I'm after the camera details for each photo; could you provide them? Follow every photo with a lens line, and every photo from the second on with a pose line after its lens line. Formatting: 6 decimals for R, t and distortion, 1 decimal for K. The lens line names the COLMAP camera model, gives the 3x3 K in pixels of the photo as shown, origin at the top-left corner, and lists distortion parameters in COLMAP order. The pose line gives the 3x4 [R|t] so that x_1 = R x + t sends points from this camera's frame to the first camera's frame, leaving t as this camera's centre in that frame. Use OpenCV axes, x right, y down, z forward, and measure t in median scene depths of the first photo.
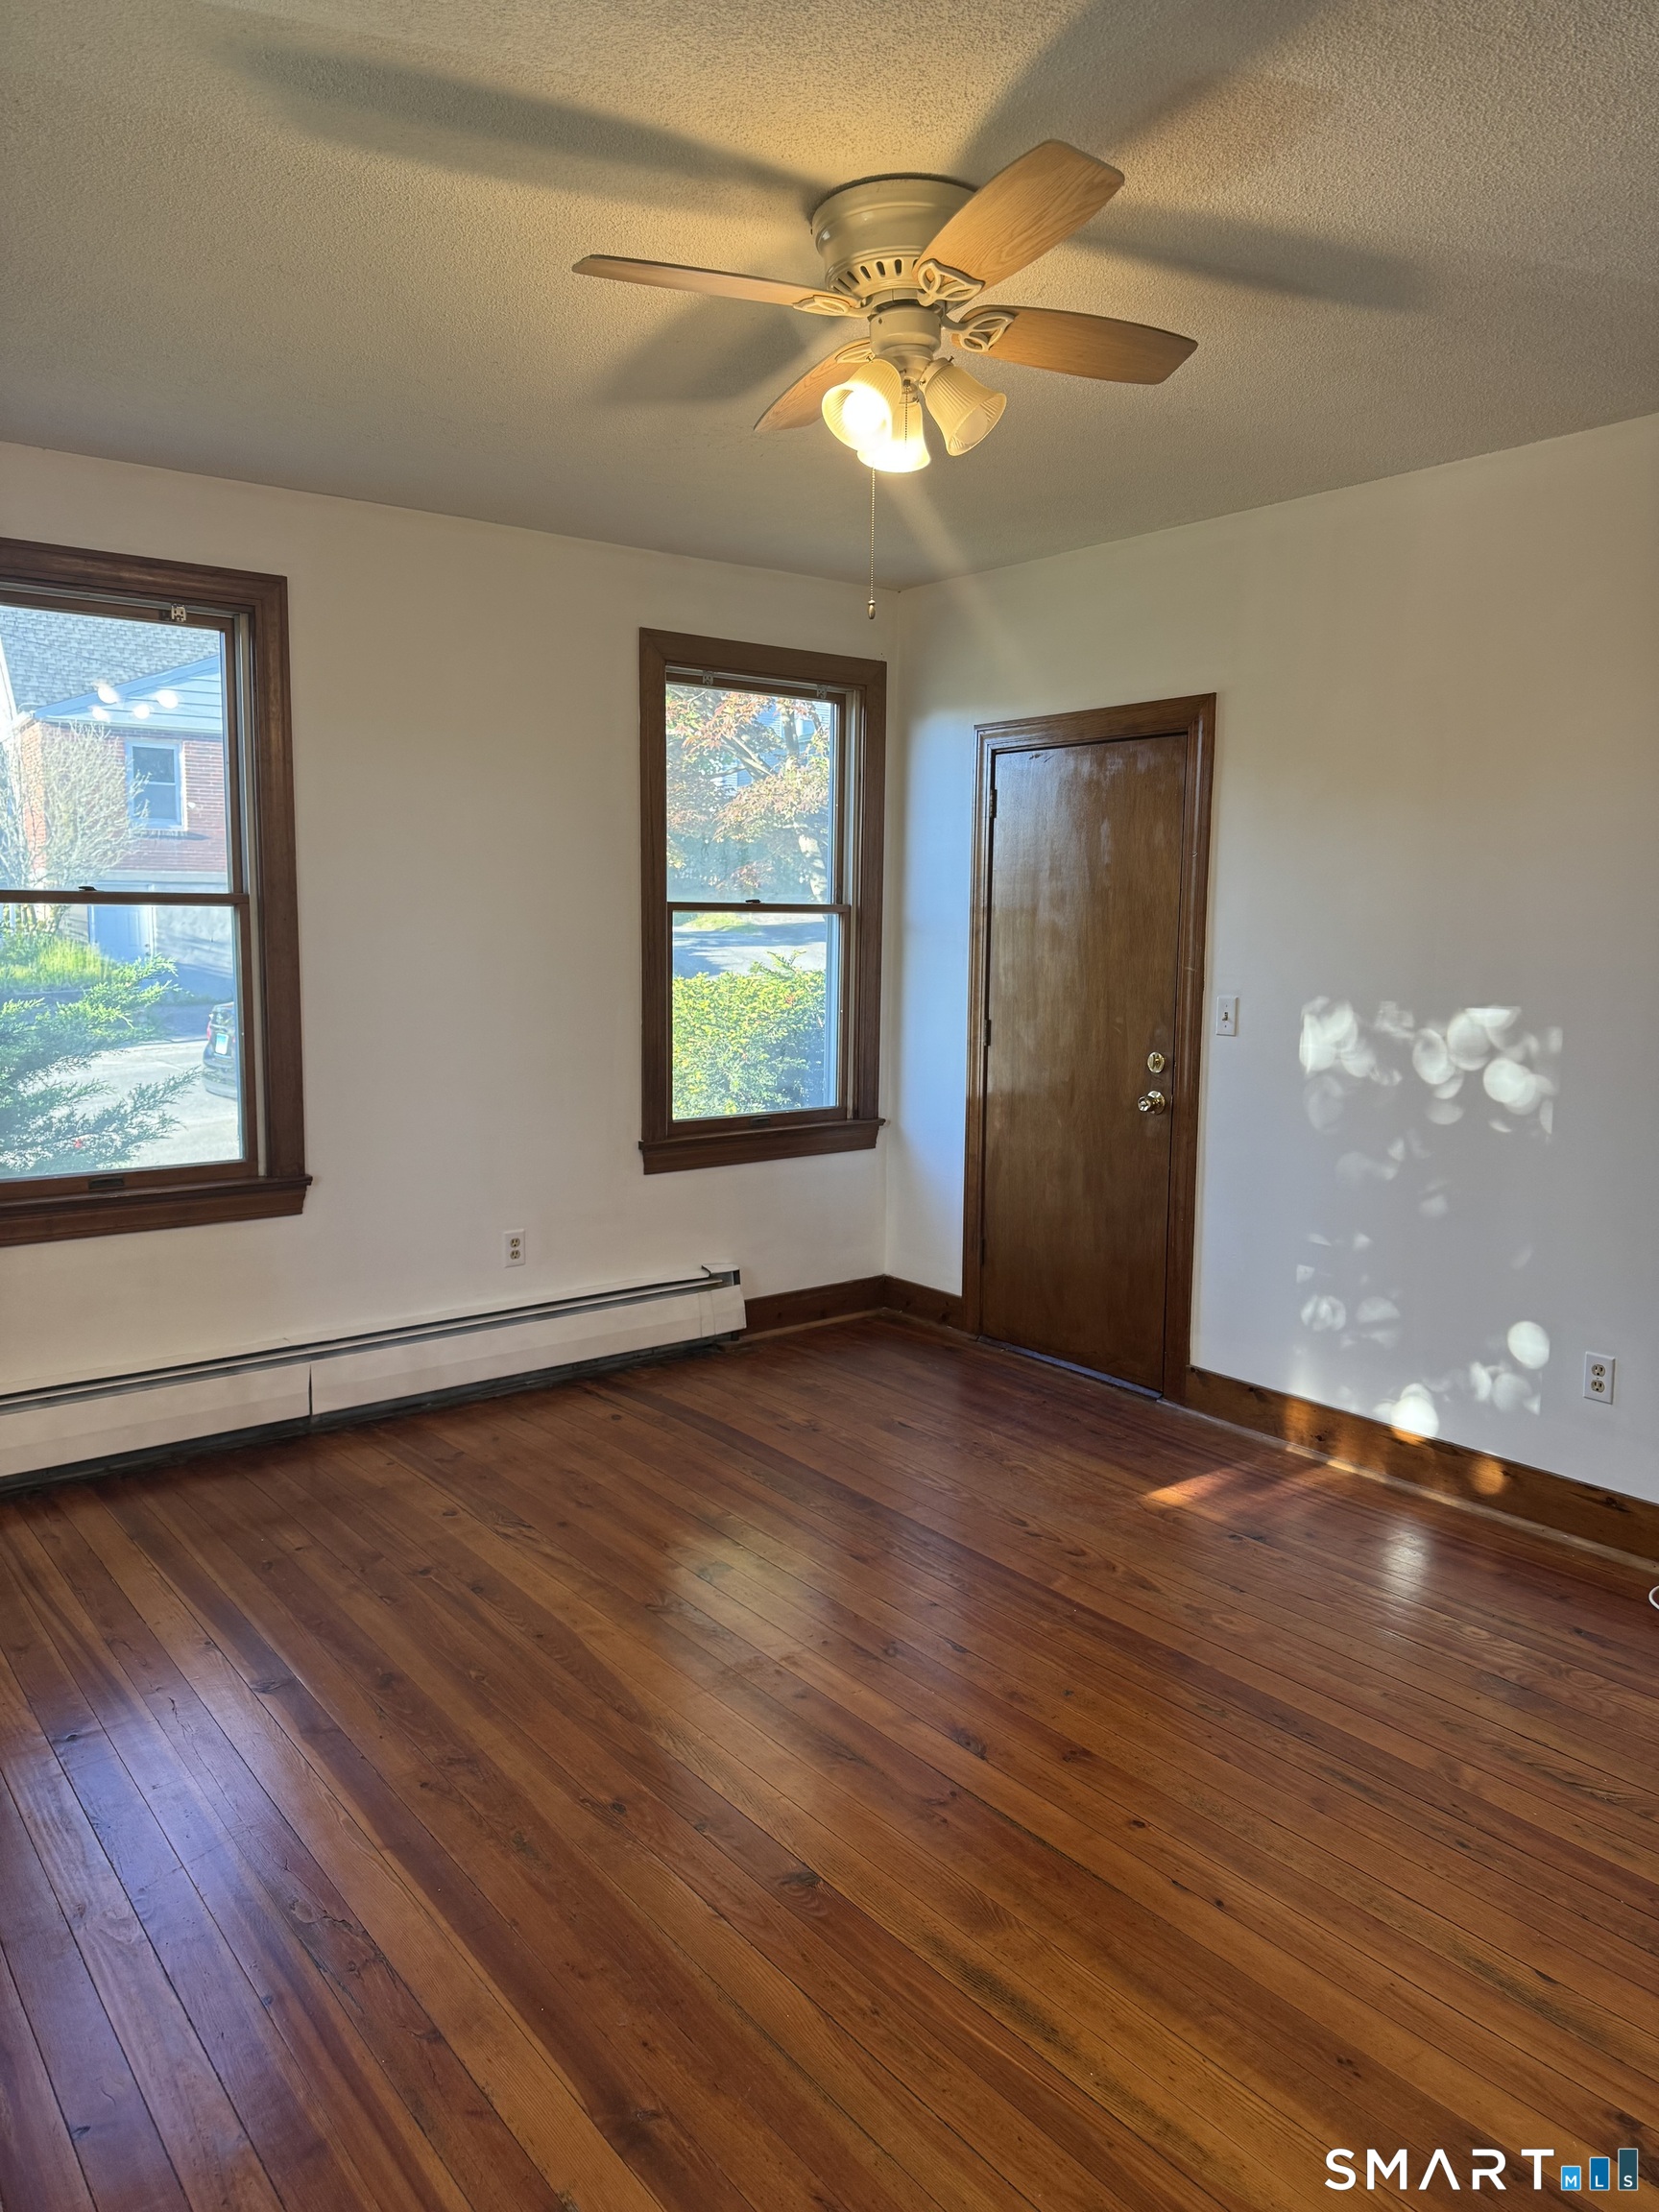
lens RADIAL K [[1537.0, 0, 842.5], [0, 1537.0, 1097.3], [0, 0, 1]] dist [0.041325, -0.018430]
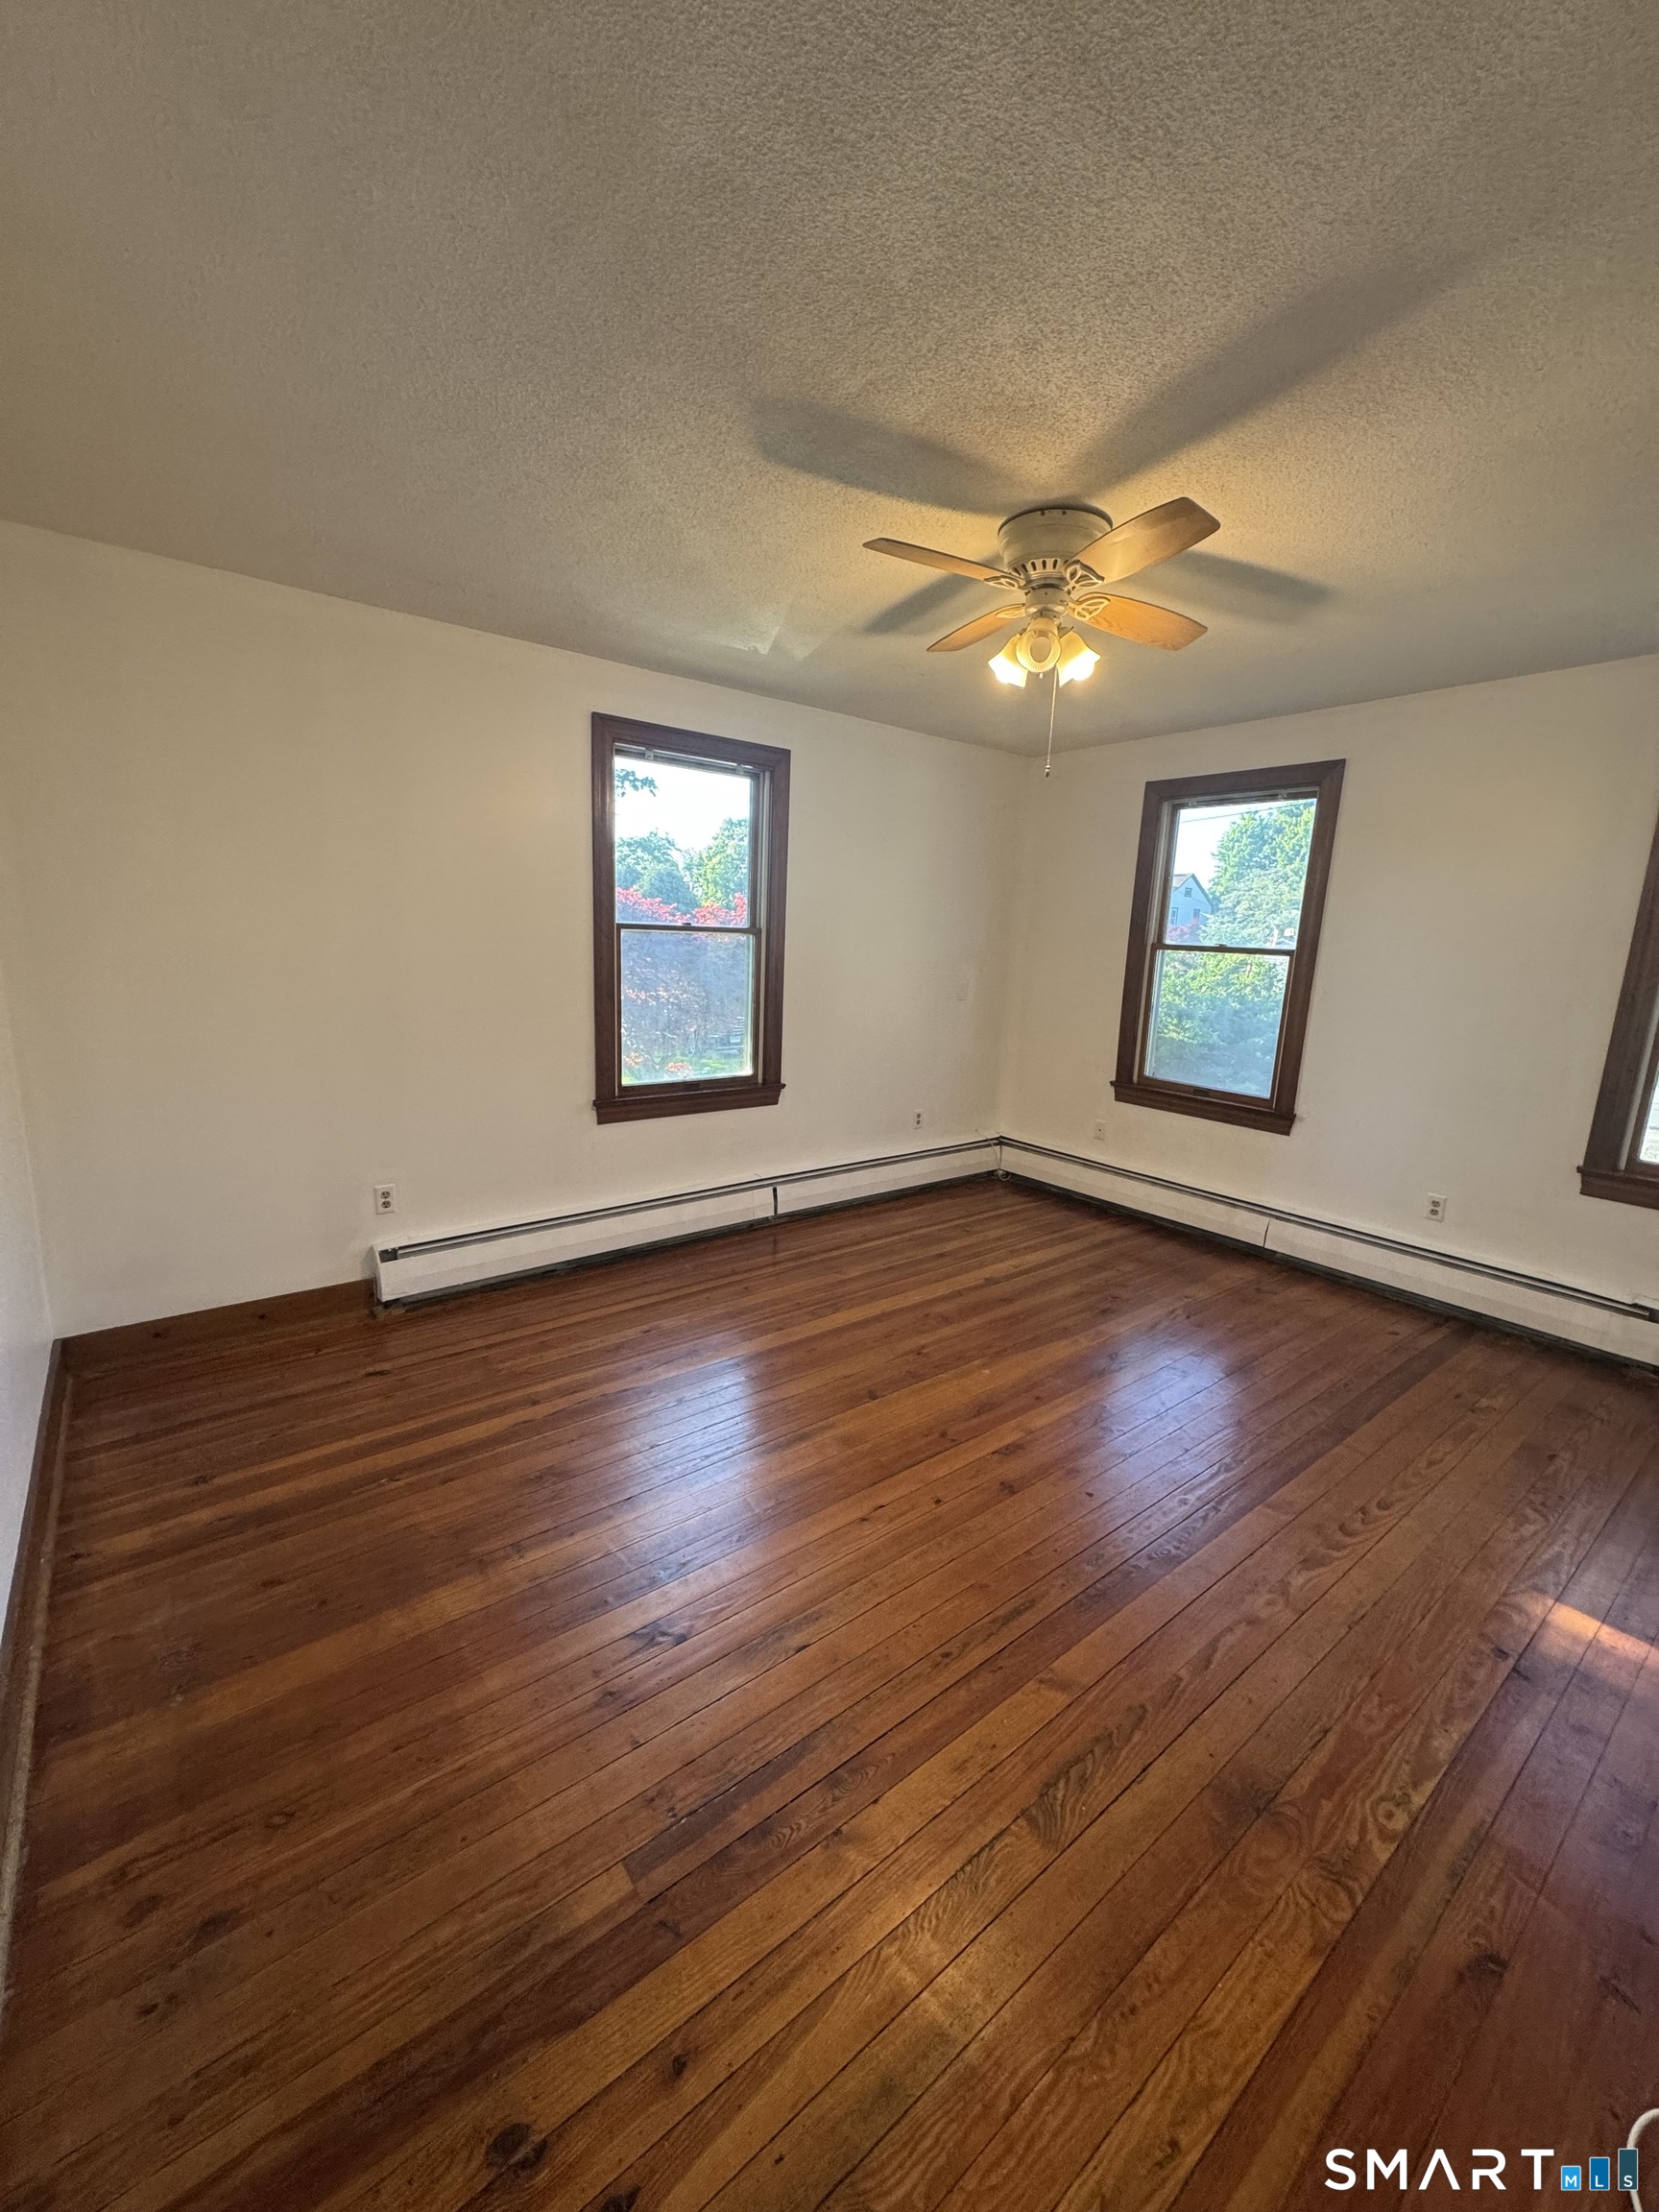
lens RADIAL K [[872.6, 0, 836.2], [0, 872.6, 1108.7], [0, 0, 1]] dist [0.000115, 0.000105]
pose [[0.012482, 0.190310, -0.981645, 0.652106], [-0.163211, 0.968943, 0.185772, -0.056872], [0.986512, 0.157896, 0.043155, 0.505423]]
